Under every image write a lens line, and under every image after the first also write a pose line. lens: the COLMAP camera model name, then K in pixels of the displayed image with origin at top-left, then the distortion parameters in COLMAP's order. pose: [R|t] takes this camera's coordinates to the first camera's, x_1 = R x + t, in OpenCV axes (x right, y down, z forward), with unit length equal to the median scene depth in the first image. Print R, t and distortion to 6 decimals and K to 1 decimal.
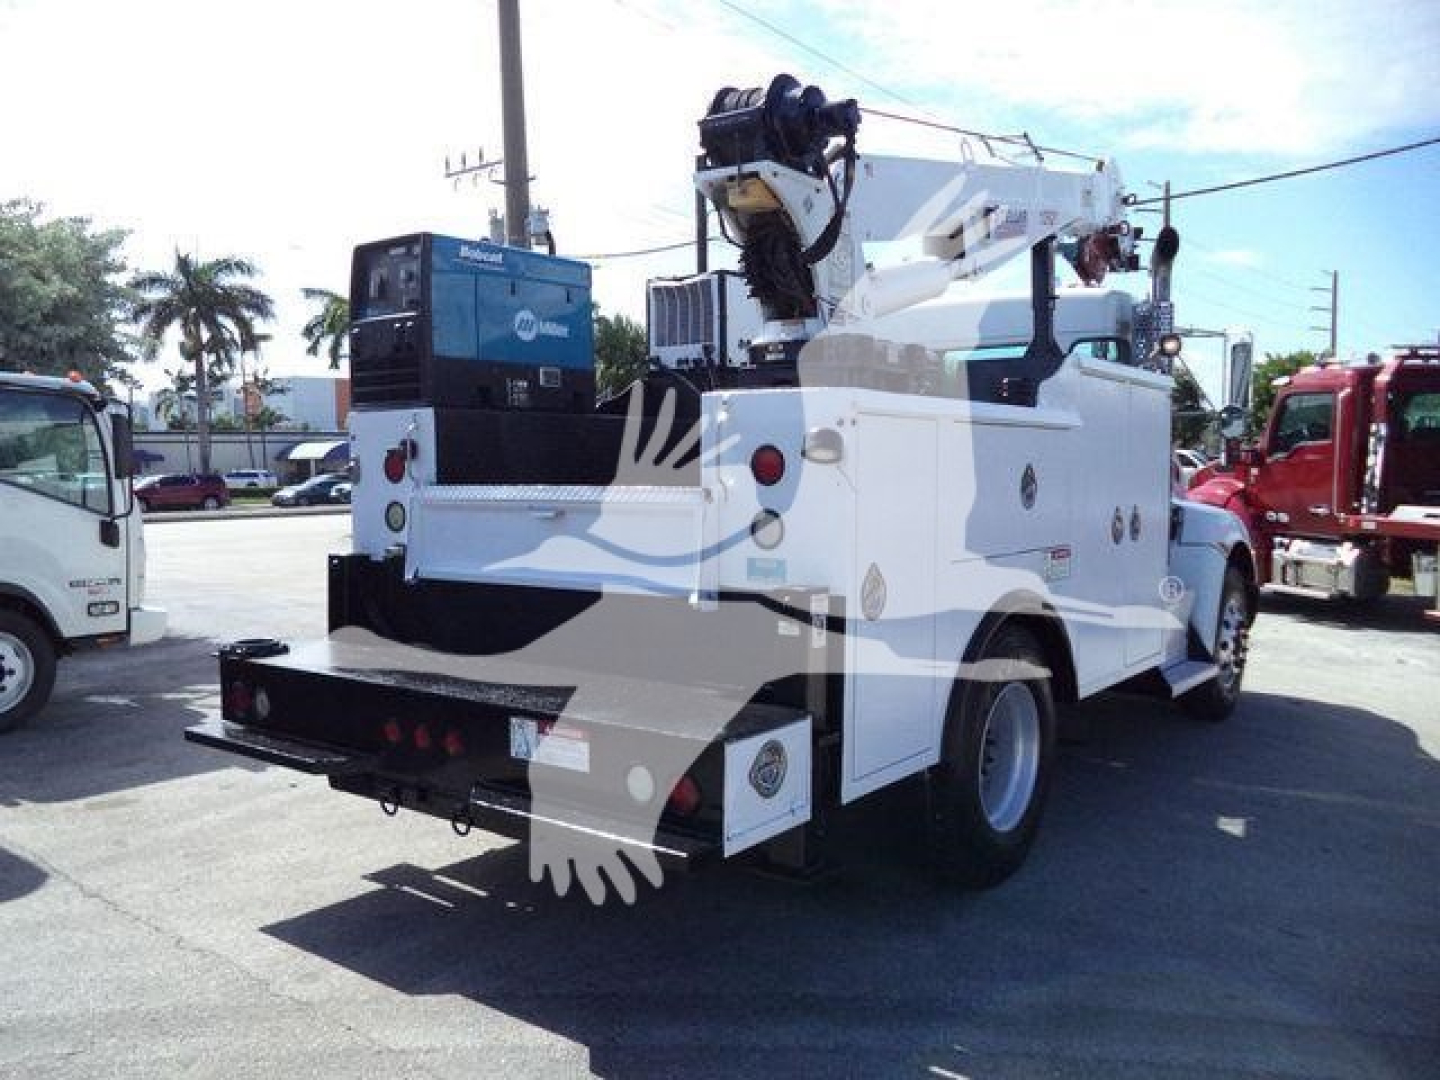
lens RADIAL K [[1178.1, 0, 698.1], [0, 1178.1, 539.3], [0, 0, 1]] dist [-0.022962, -0.002652]
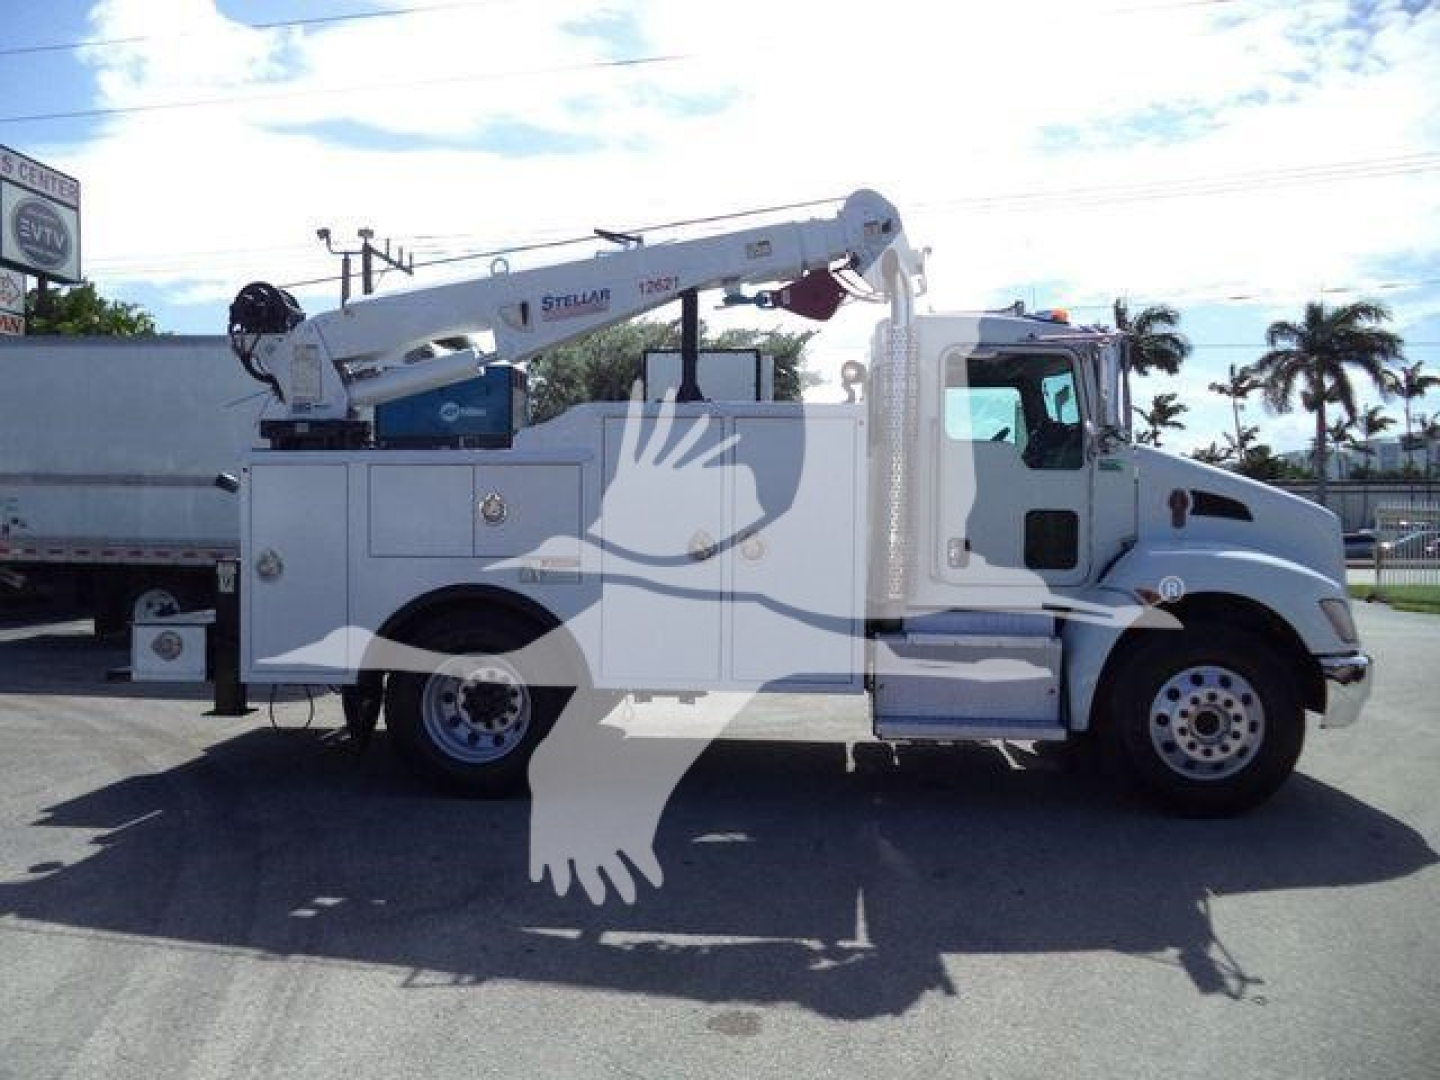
lens RADIAL K [[1178.1, 0, 698.1], [0, 1178.1, 539.3], [0, 0, 1]] dist [-0.022962, -0.002652]
pose [[0.535237, 0.020010, -0.844465, 1.021367], [-0.057829, 0.998242, -0.012999, -0.004883], [0.842720, 0.055792, 0.535453, 0.314646]]
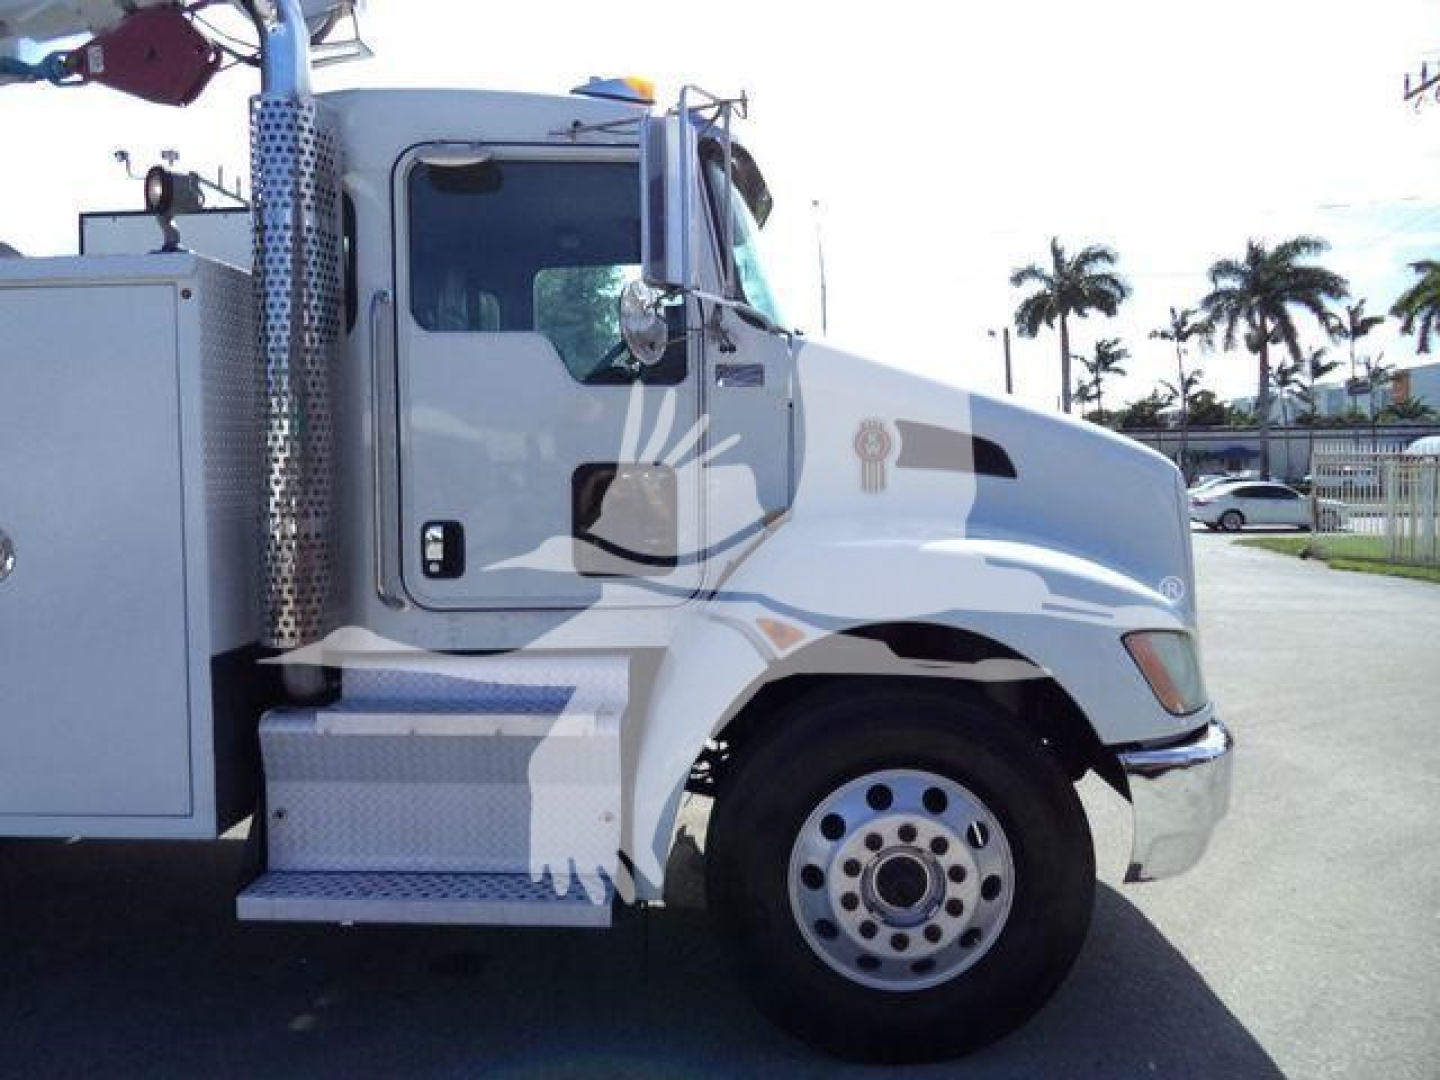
lens RADIAL K [[1165.7, 0, 703.4], [0, 1165.7, 545.9], [0, 0, 1]] dist [-0.003114, -0.055327]
pose [[0.563875, 0.046052, -0.824575, 0.804499], [-0.039826, 0.998799, 0.028548, -0.036530], [0.824899, 0.016742, 0.565032, 0.794272]]
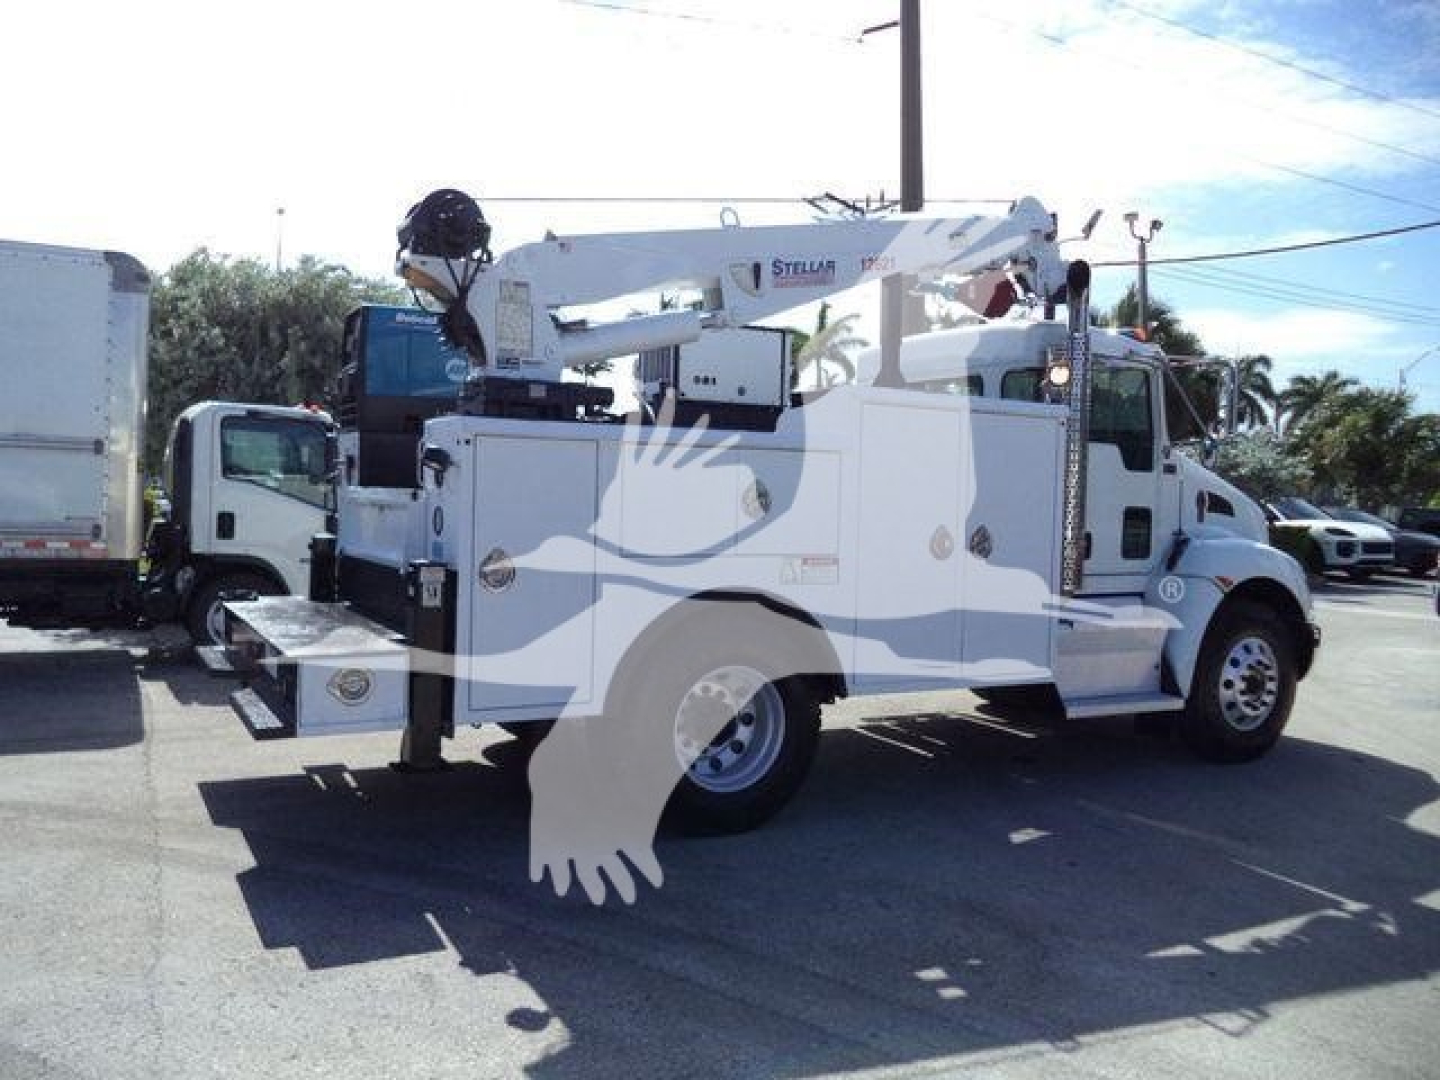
lens RADIAL K [[1176.0, 0, 720.0], [0, 1176.0, 540.0], [0, 0, 1]] dist [-0.014994, -0.010061]
pose [[0.915533, 0.042636, -0.399977, 0.474024], [-0.053135, 0.998472, -0.015191, 0.009099], [0.398718, 0.035161, 0.916399, -0.059911]]
